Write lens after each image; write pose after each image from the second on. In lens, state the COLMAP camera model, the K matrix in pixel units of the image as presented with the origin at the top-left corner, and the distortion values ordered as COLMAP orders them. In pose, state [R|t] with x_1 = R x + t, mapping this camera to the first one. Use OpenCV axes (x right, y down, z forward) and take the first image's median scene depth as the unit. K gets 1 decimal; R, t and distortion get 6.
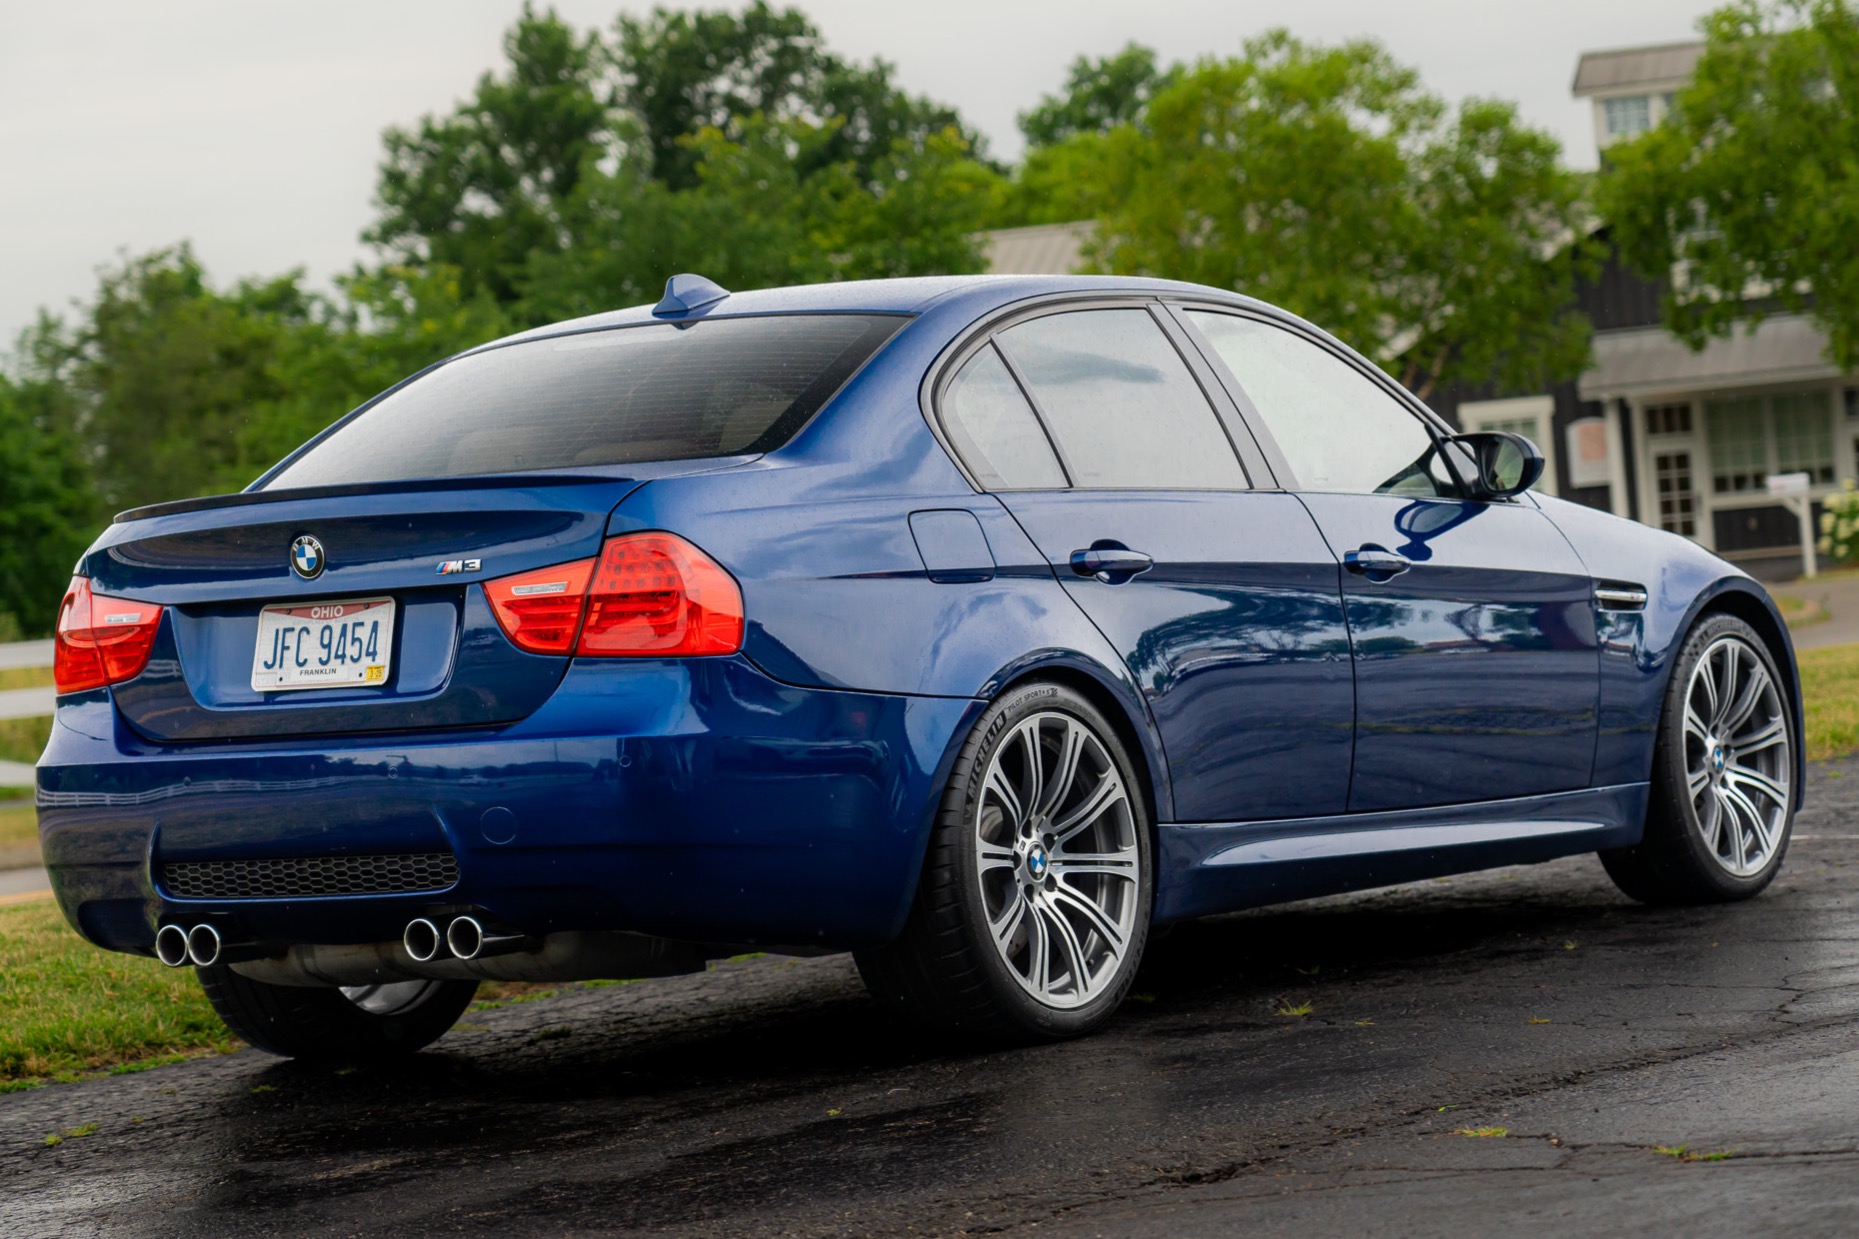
lens RADIAL K [[5004.4, 0, 930.0], [0, 5004.4, 618.0], [0, 0, 1]] dist [0.228052, 0.000000]
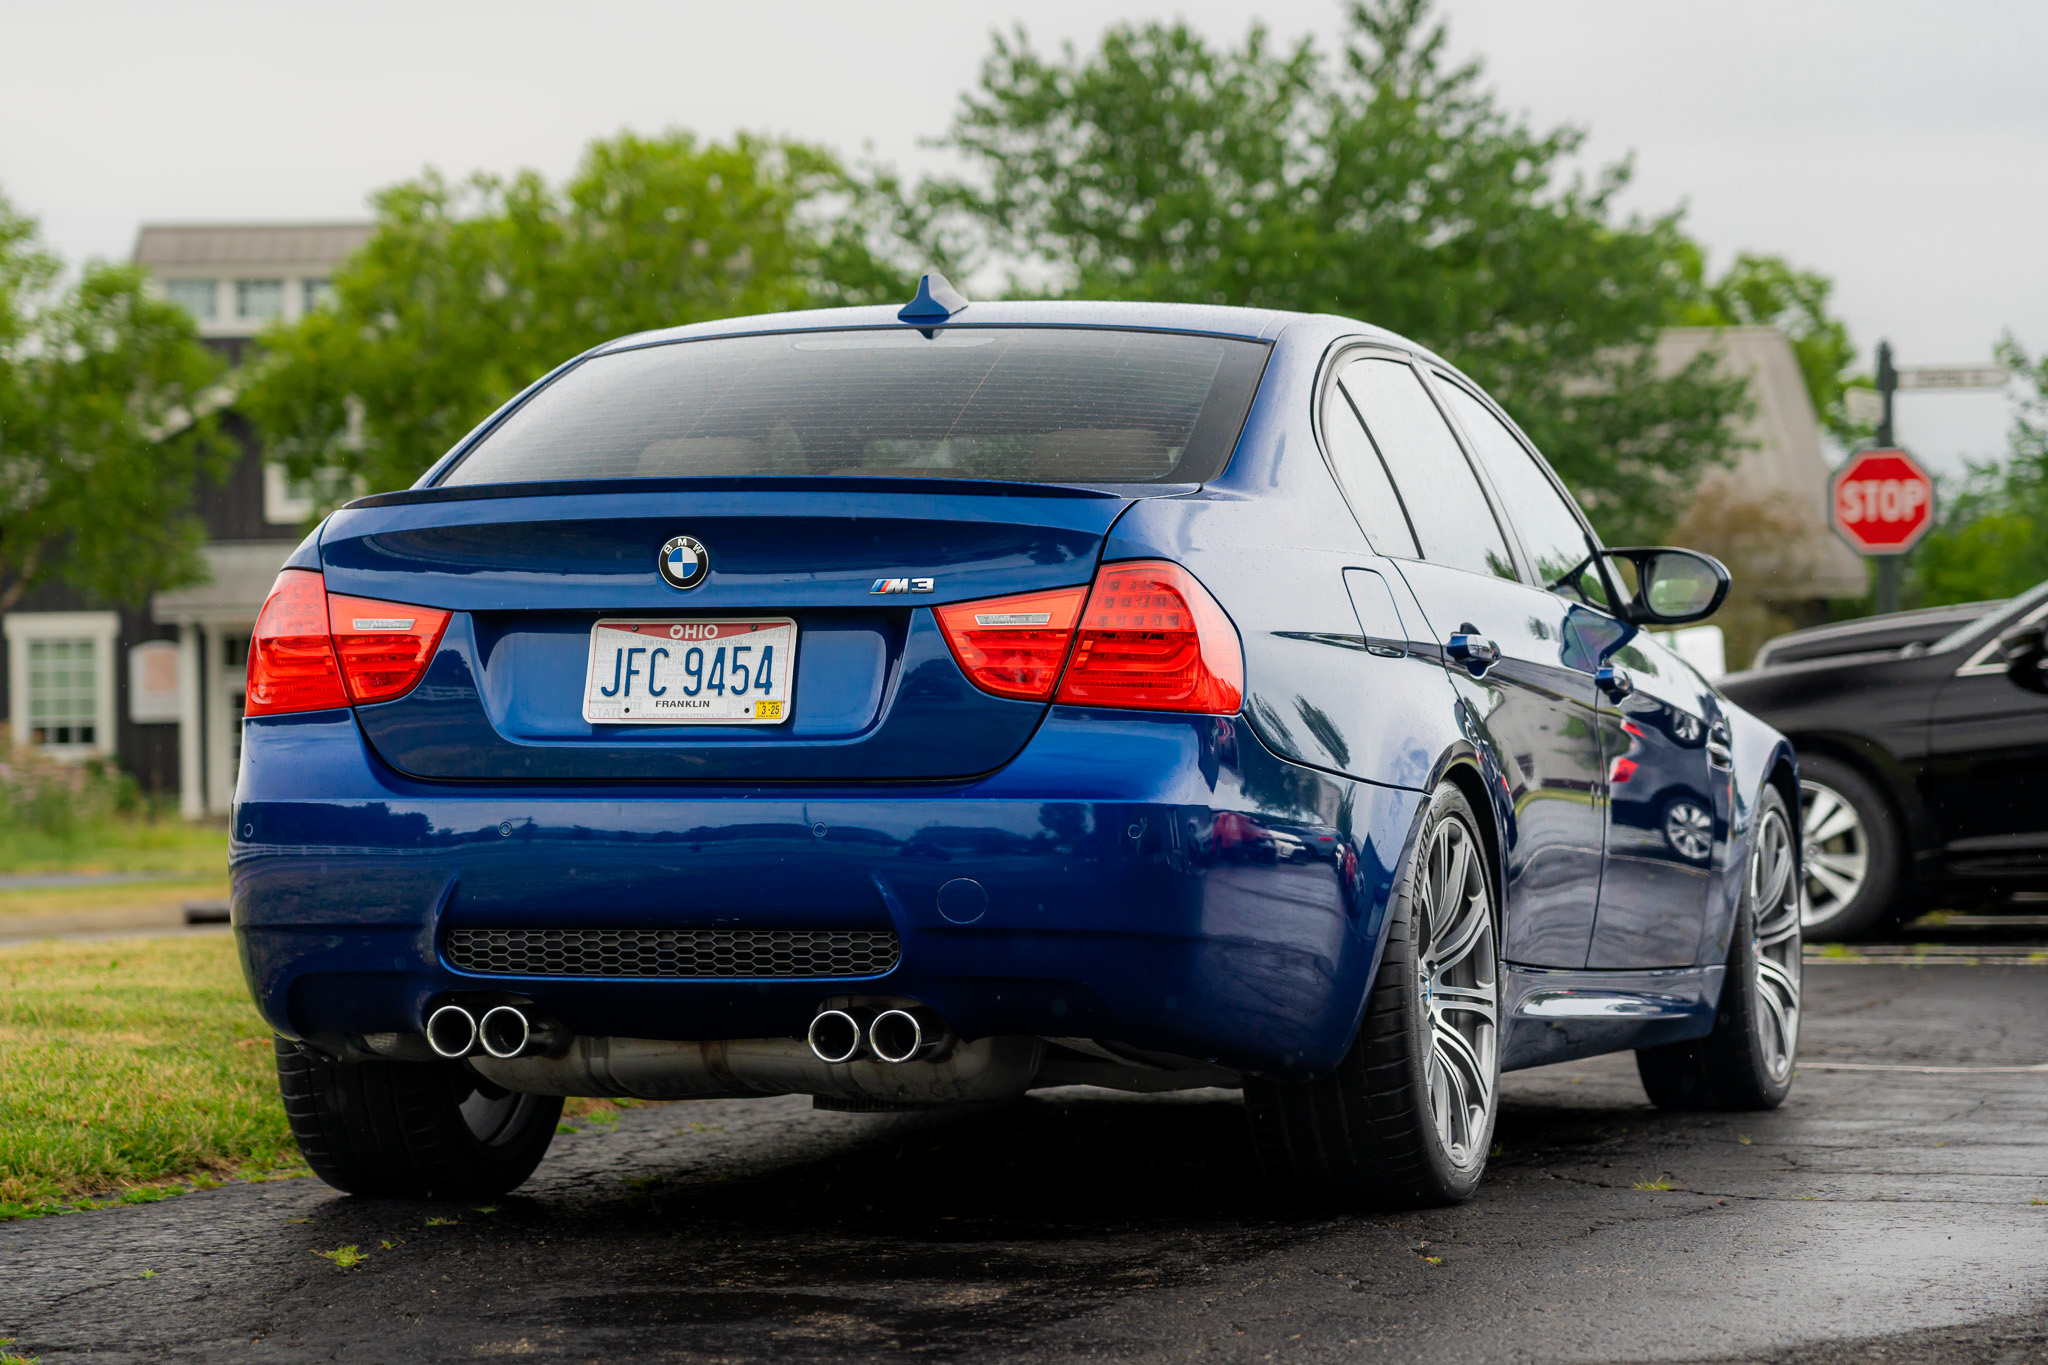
lens RADIAL K [[5828.2, 0, 1021.1], [0, 5828.2, 684.8], [0, 0, 1]] dist [-0.104312, 0.000000]
pose [[0.943958, 0.074209, 0.321616, -0.362552], [-0.061831, 0.996905, -0.048546, 0.048591], [-0.324224, 0.025939, 0.945625, 0.086536]]
